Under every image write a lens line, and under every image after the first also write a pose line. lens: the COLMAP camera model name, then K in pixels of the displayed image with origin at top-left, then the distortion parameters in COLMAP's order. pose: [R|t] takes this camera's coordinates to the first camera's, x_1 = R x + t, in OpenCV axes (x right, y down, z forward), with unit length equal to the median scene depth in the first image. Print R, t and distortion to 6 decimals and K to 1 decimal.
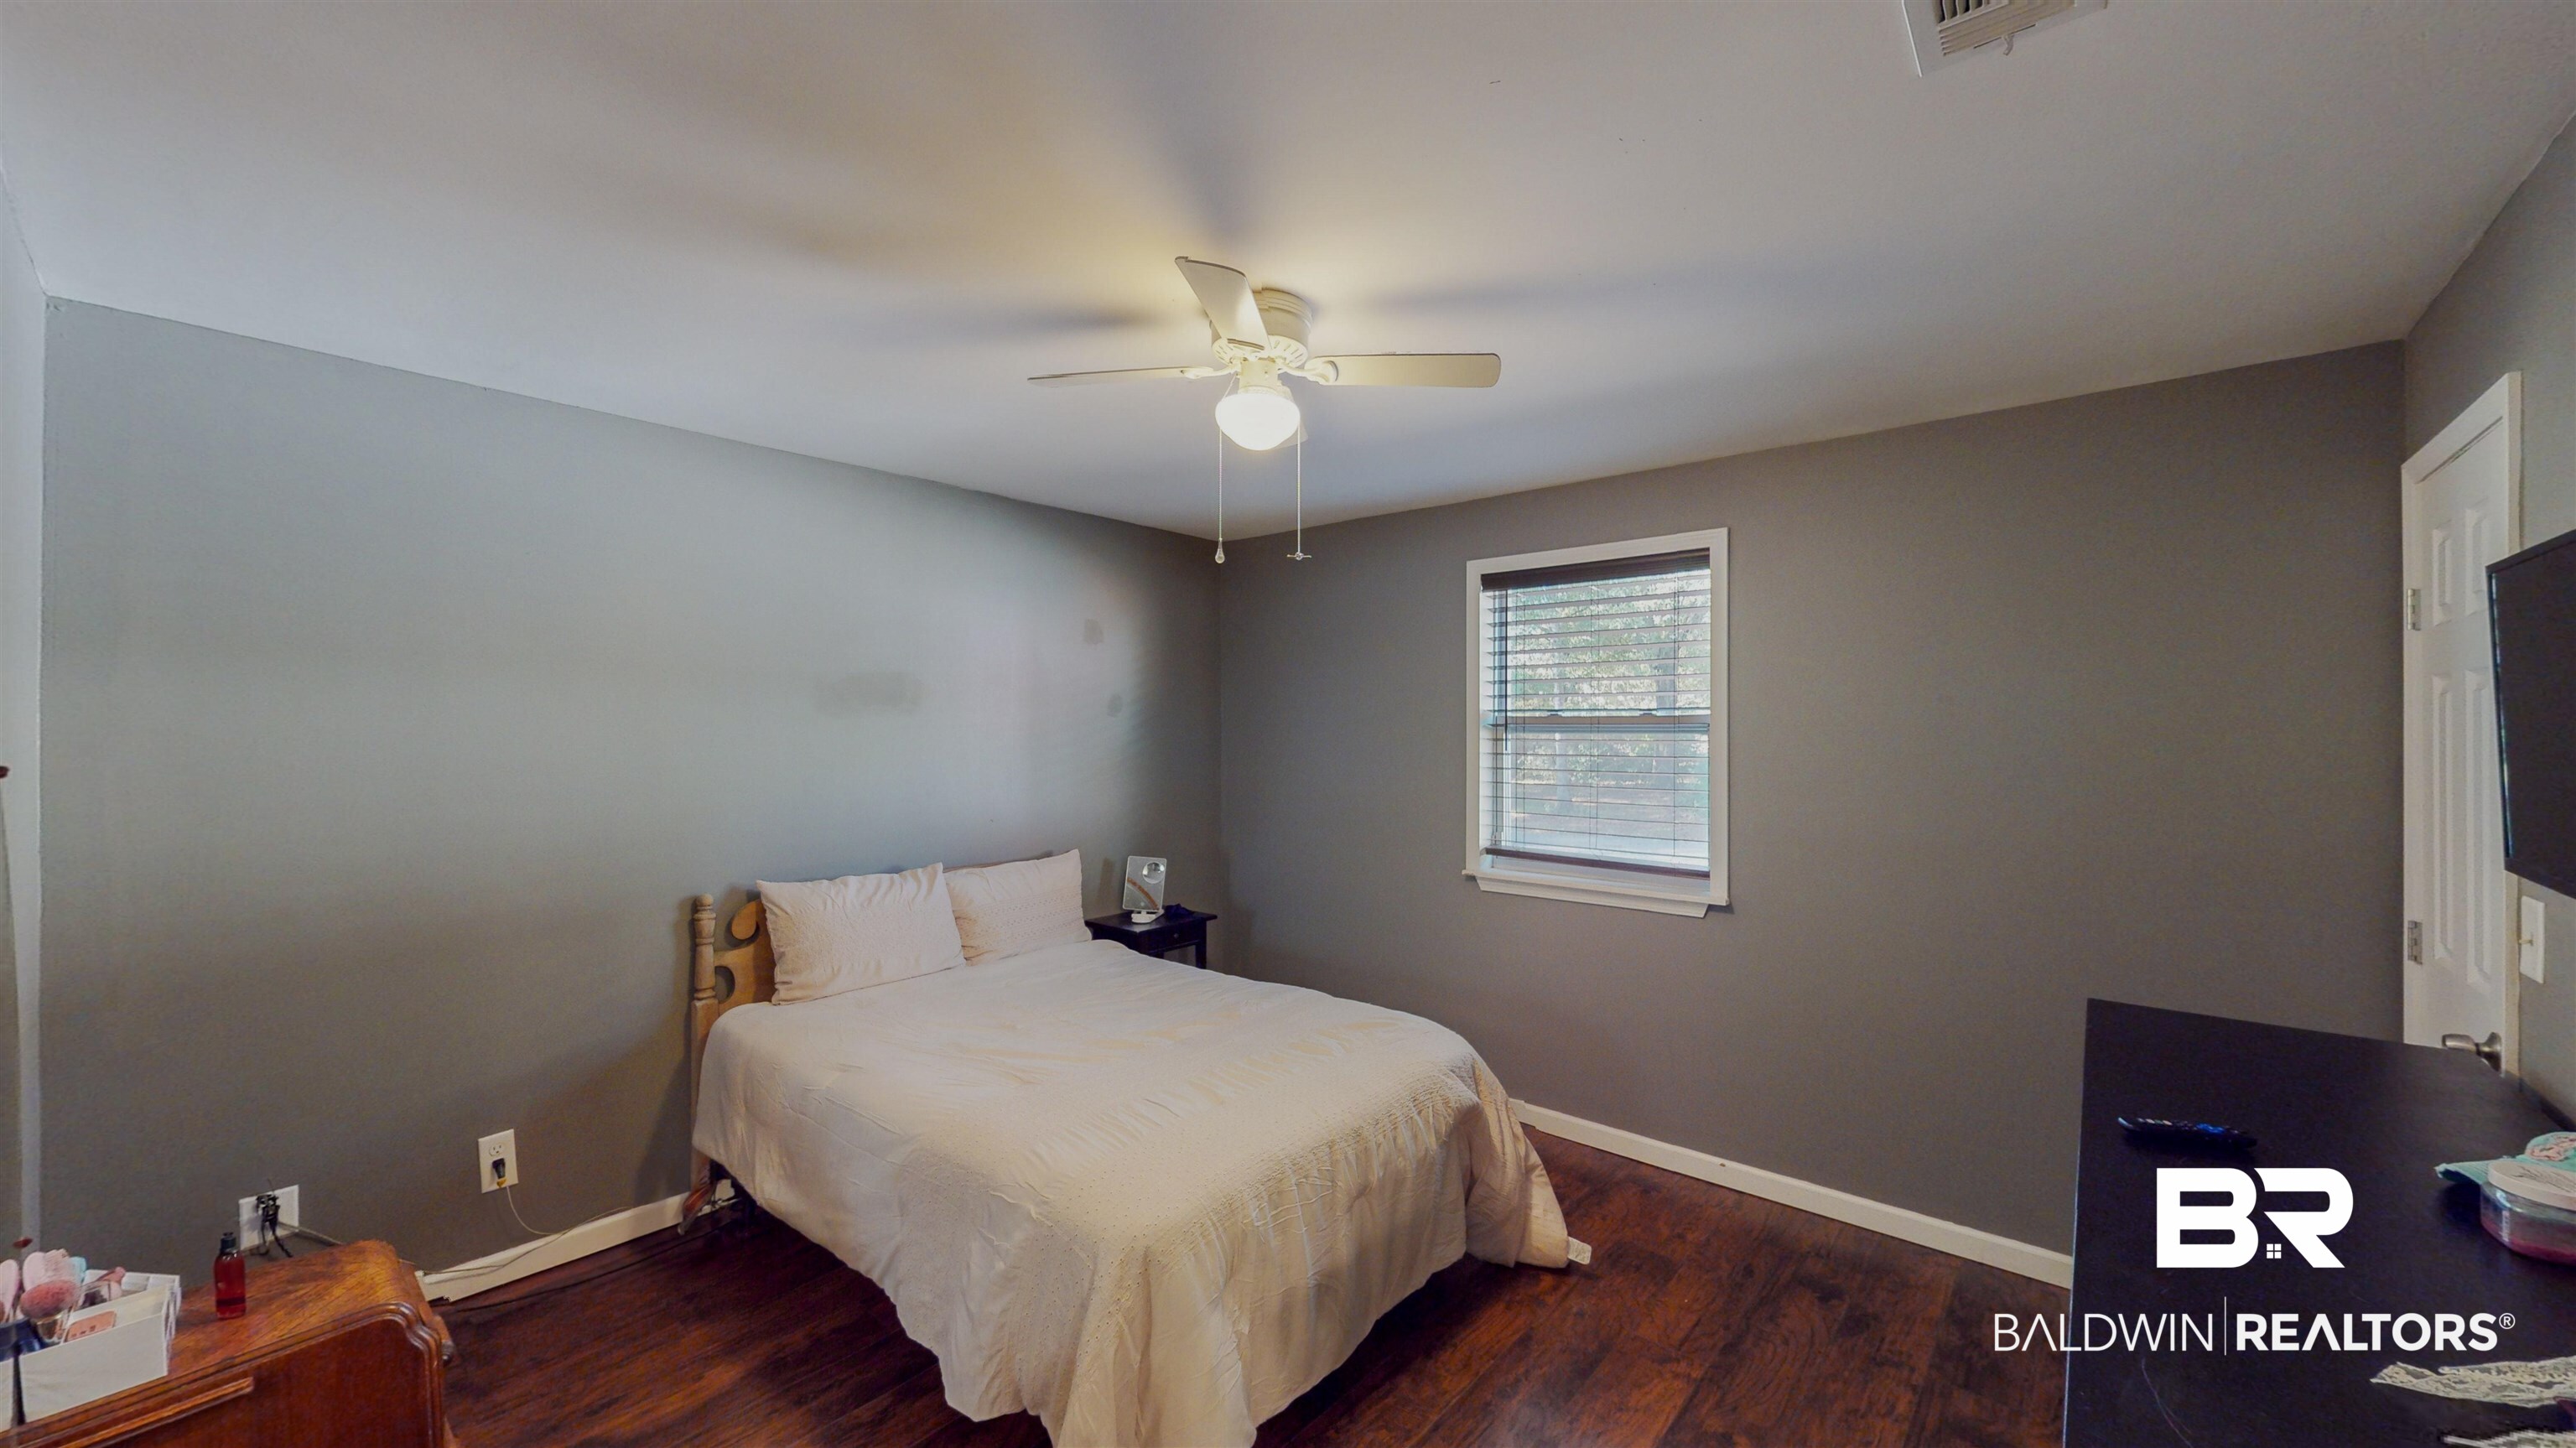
lens RADIAL K [[943.7, 0, 1288.9], [0, 943.7, 727.8], [0, 0, 1]] dist [-0.000116, -0.000100]
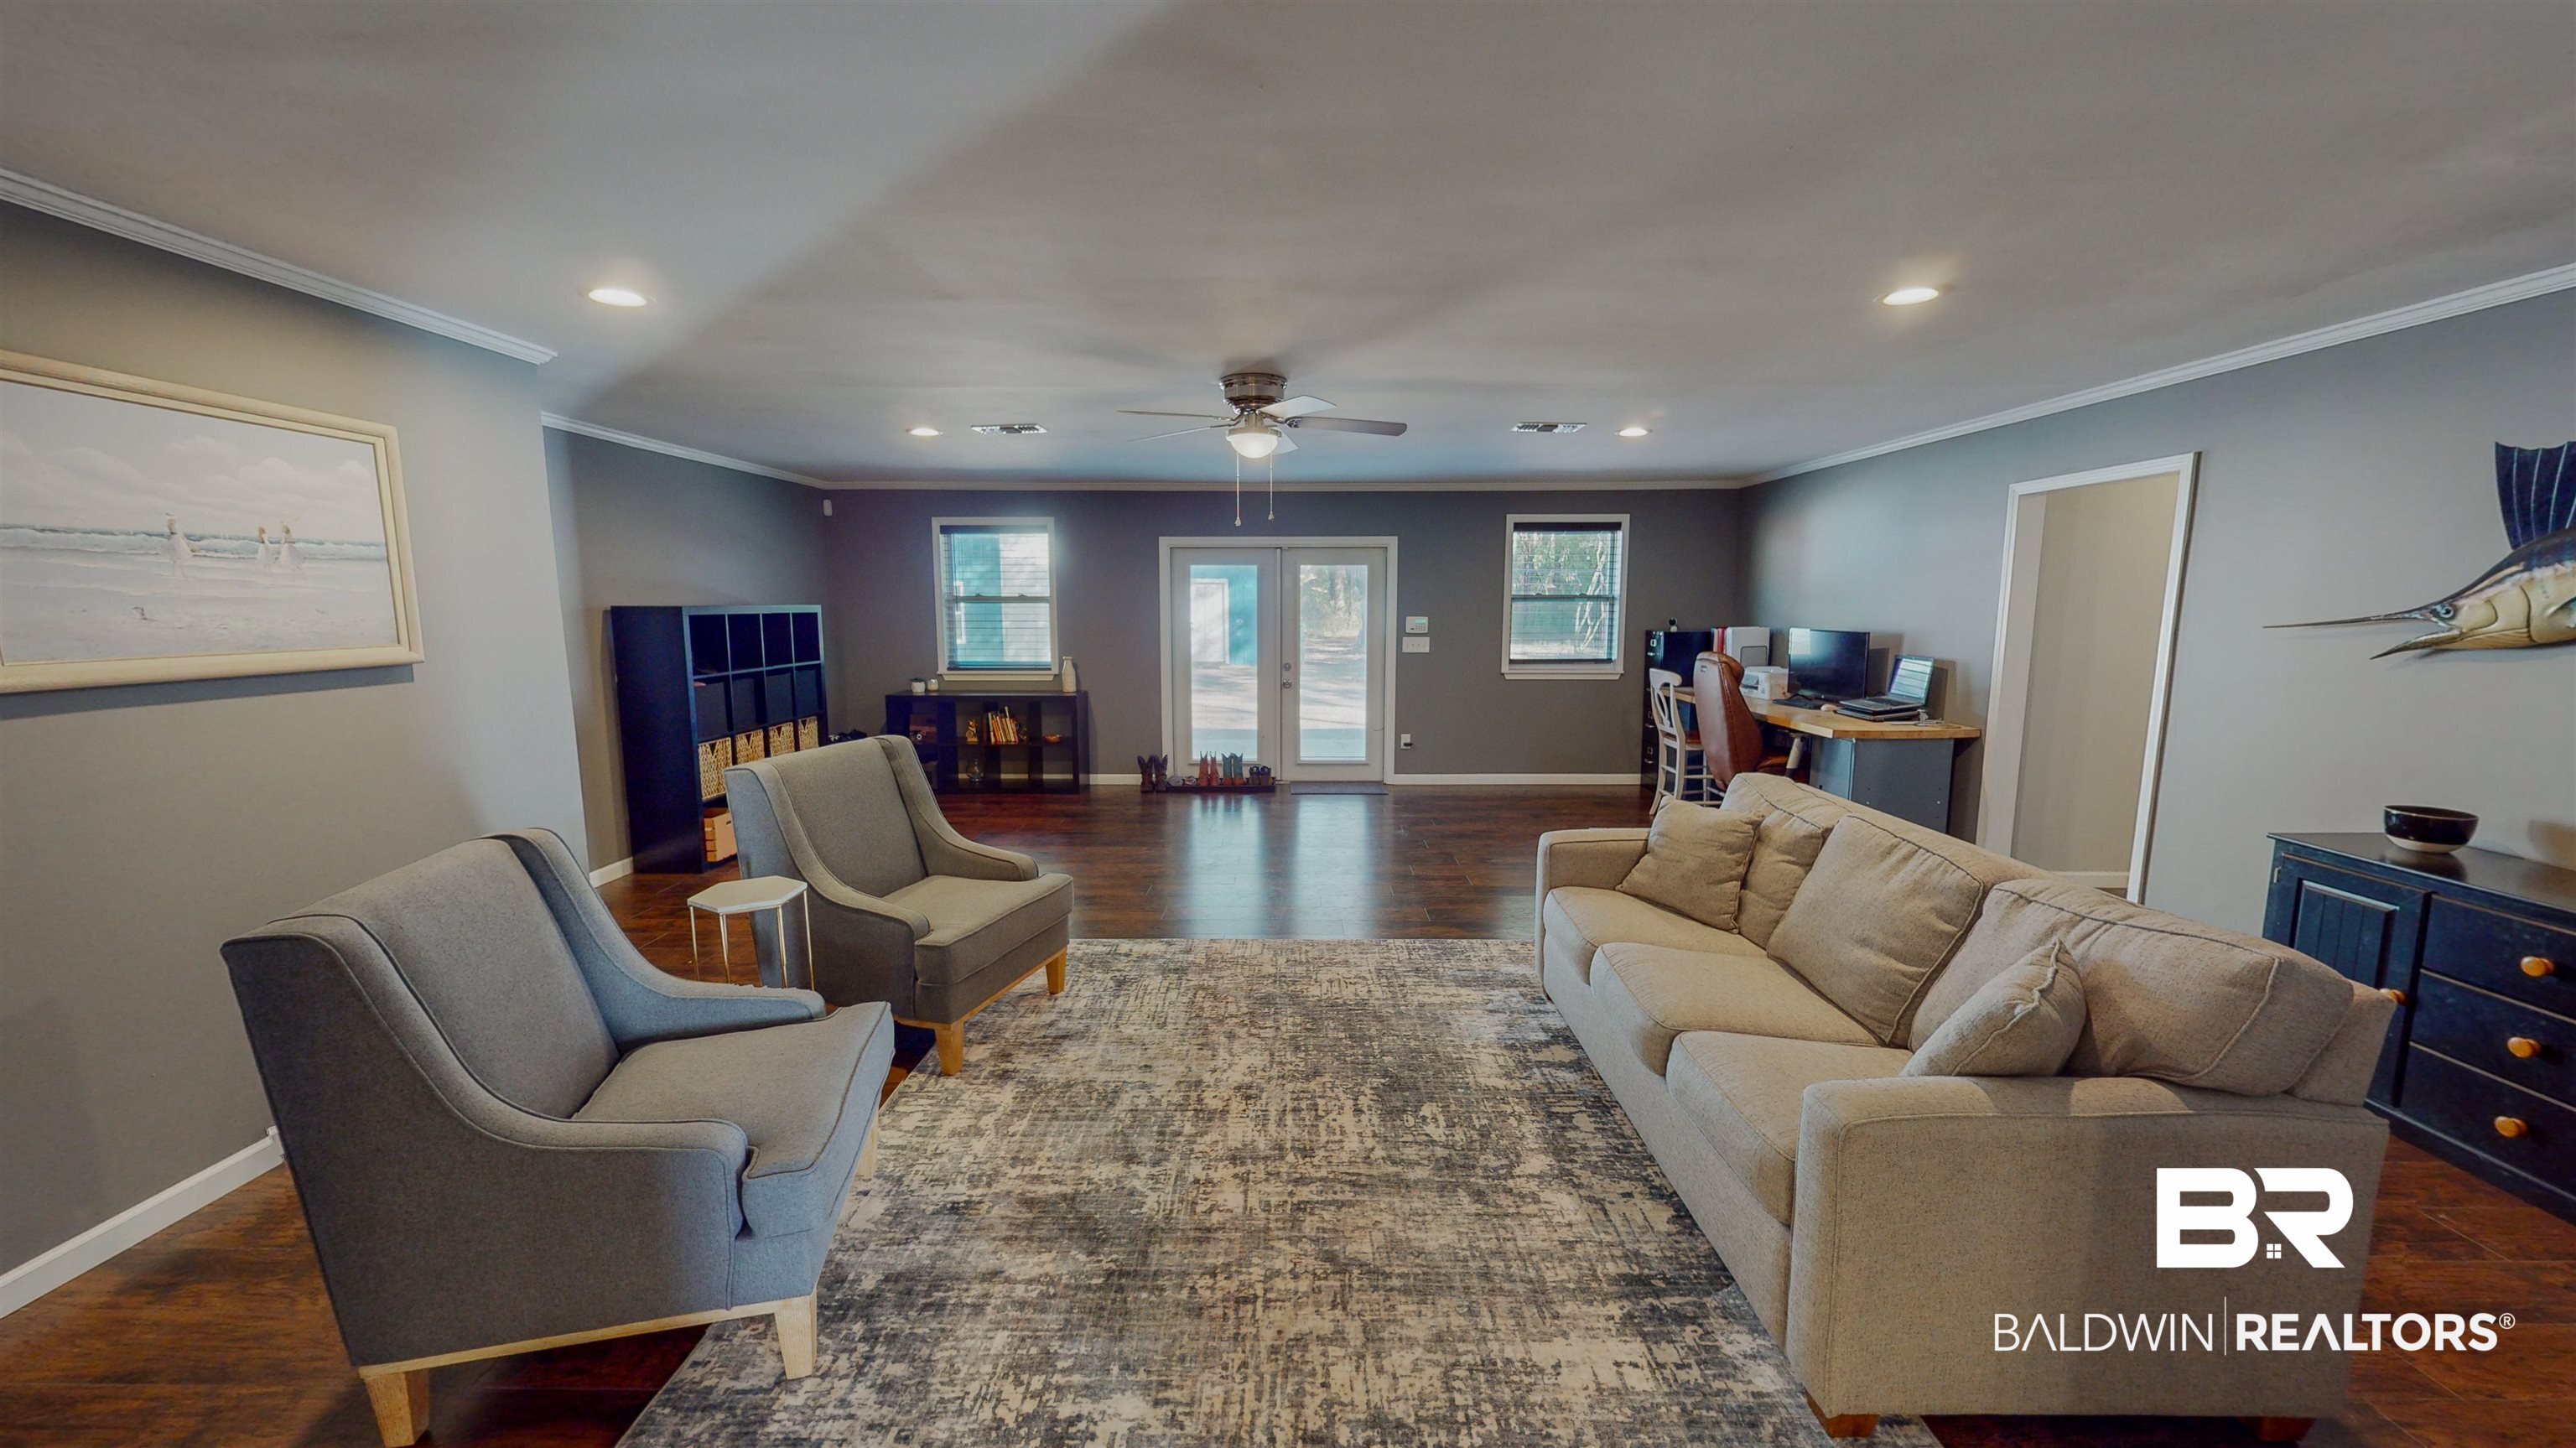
lens RADIAL K [[943.7, 0, 1288.9], [0, 943.7, 727.8], [0, 0, 1]] dist [-0.000116, -0.000100]
pose [[0.760364, -0.085967, 0.643783, -1.581980], [-0.003804, 0.990595, 0.136770, -0.003481], [-0.649486, -0.106444, 0.752886, -0.252706]]
